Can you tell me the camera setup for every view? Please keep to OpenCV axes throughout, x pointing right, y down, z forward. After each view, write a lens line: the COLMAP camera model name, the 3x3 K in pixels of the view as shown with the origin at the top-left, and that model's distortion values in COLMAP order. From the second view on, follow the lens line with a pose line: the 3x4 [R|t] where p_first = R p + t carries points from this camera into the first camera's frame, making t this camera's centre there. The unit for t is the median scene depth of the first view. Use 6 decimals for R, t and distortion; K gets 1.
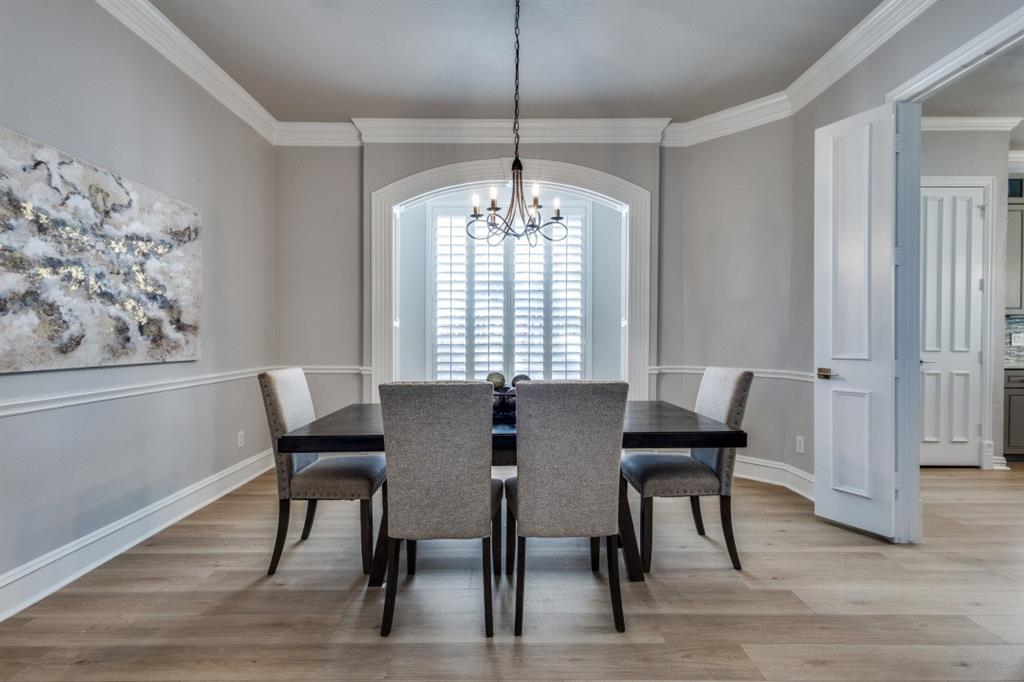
lens RADIAL K [[471.3, 0, 512.2], [0, 471.3, 341.3], [0, 0, 1]] dist [0.000981, -0.000027]
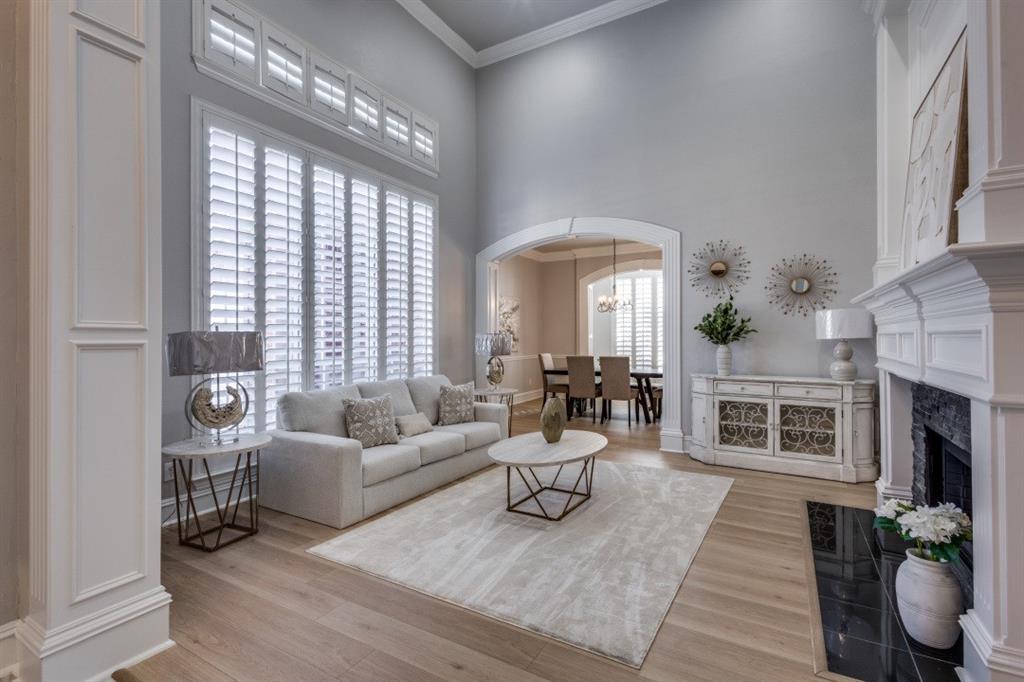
lens RADIAL K [[471.3, 0, 510.7], [0, 471.3, 338.7], [0, 0, 1]] dist [0.000981, -0.000027]
pose [[0.862985, -0.004851, -0.505206, 0.676782], [0.000482, 0.999961, -0.008779, -0.008736], [0.505229, 0.007333, 0.862954, -1.364336]]
